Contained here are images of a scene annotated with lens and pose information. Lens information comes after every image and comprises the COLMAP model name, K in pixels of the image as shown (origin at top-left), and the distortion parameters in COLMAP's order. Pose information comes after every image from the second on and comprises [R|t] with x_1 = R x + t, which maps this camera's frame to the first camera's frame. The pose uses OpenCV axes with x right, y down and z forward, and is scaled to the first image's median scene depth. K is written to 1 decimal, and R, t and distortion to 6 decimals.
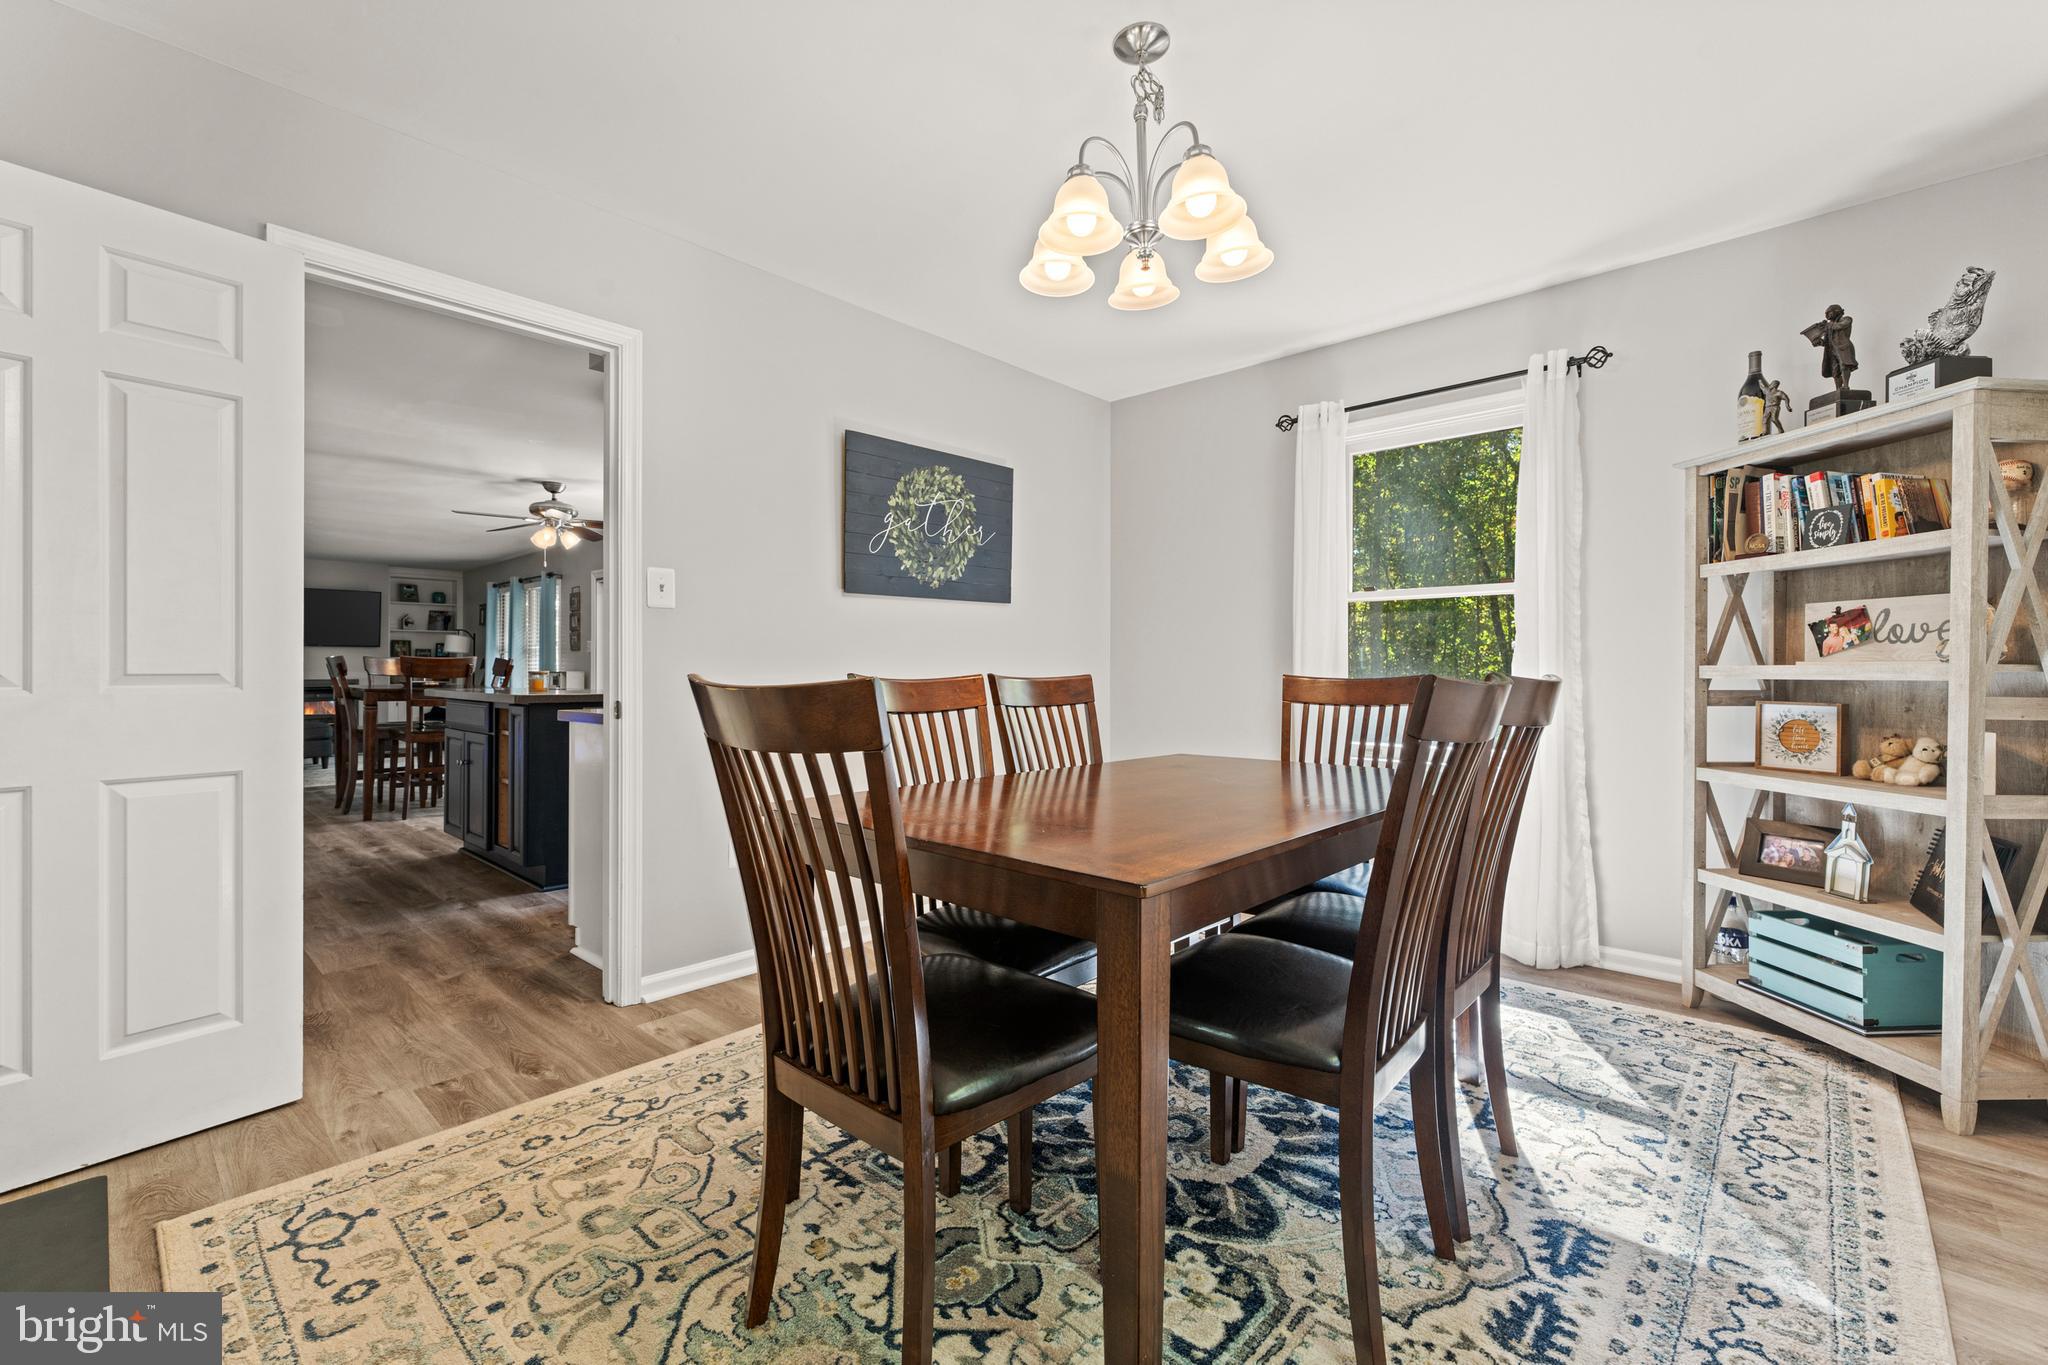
lens RADIAL K [[862.3, 0, 1016.2], [0, 862.3, 670.8], [0, 0, 1]] dist [-0.002004, -0.001349]
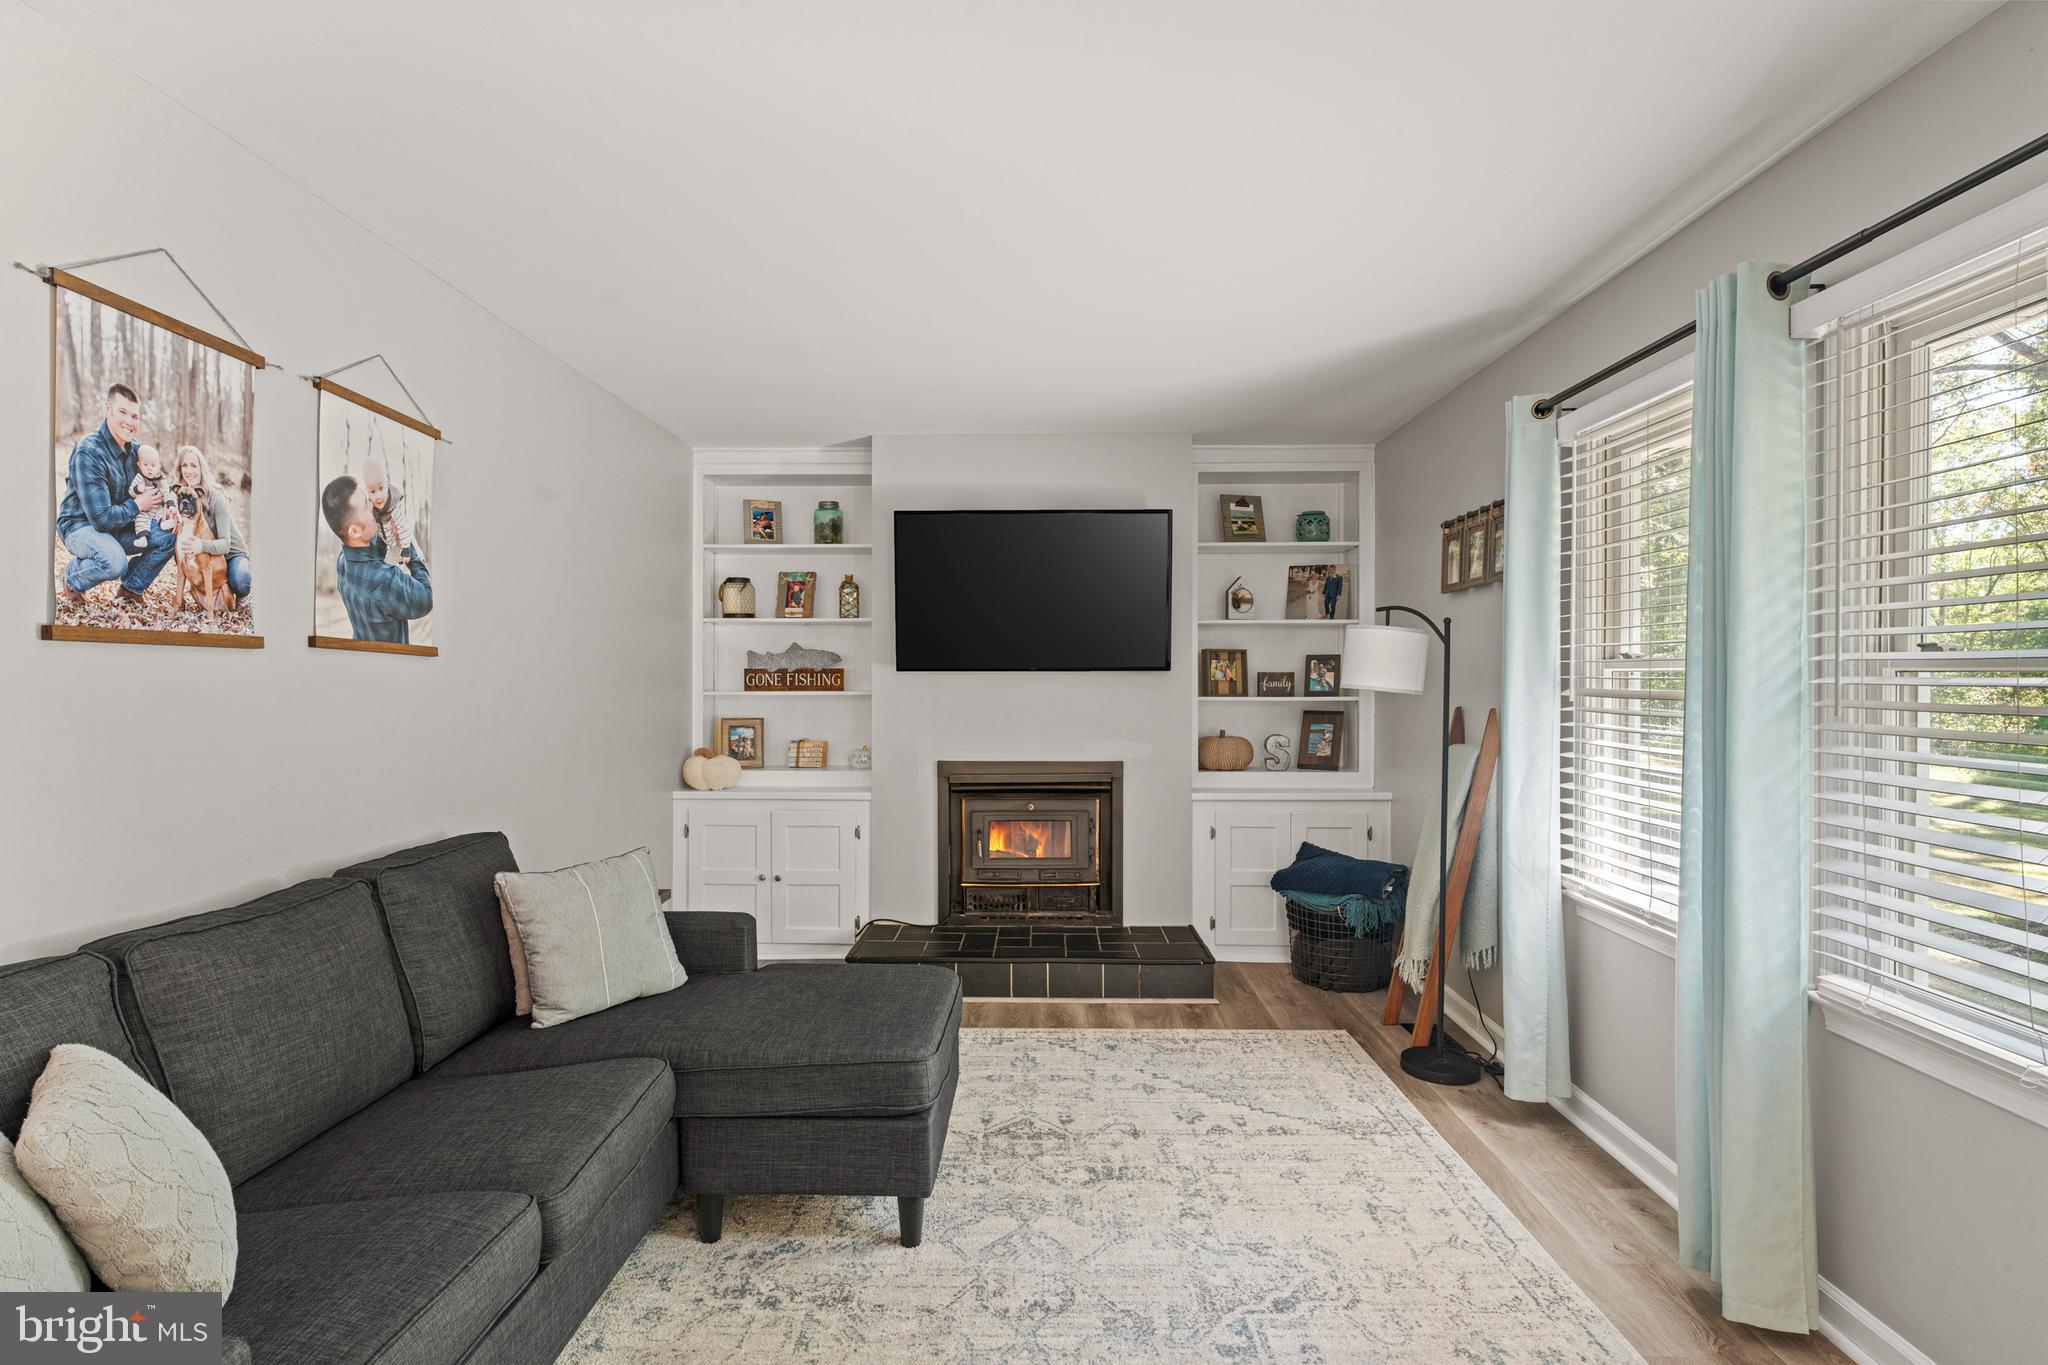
lens RADIAL K [[1023.8, 0, 1025.0], [0, 1023.8, 677.6], [0, 0, 1]] dist [0.002539, 0.000190]
pose [[0.670127, -0.001791, -0.742244, -0.483165], [0.001433, 0.999998, -0.001119, -0.024877], [0.742245, -0.000314, 0.670129, 0.696159]]
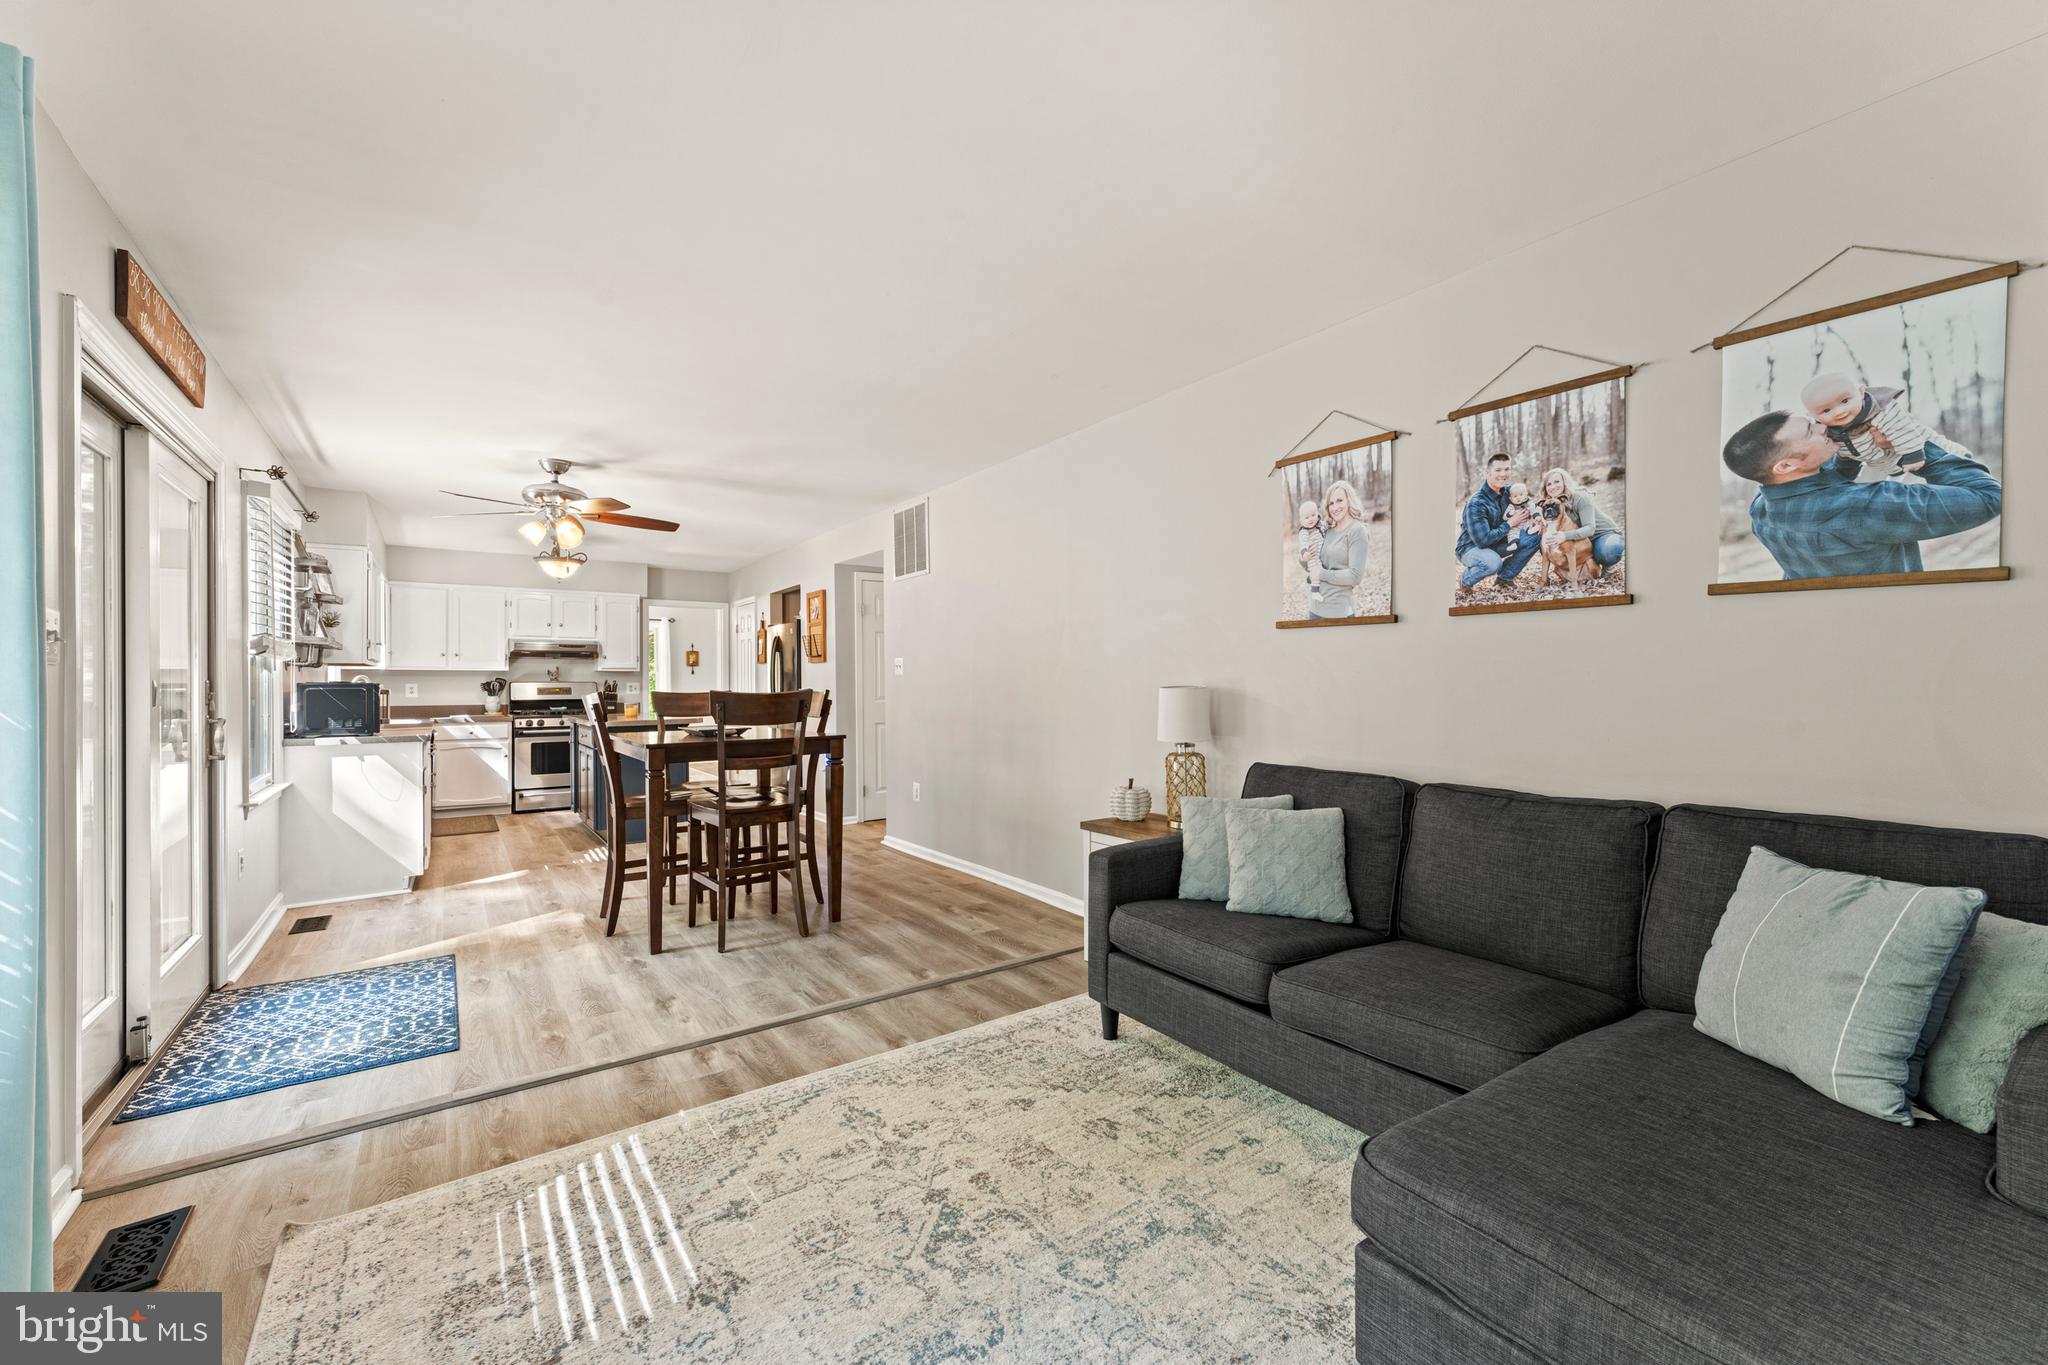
lens RADIAL K [[821.3, 0, 1029.3], [0, 821.3, 681.8], [0, 0, 1]] dist [0.006675, 0.000301]
pose [[-0.979823, 0.005698, 0.199786, -0.631229], [0.005644, 0.999984, -0.000842, -0.012929], [-0.199788, 0.000302, -0.979839, 0.943252]]
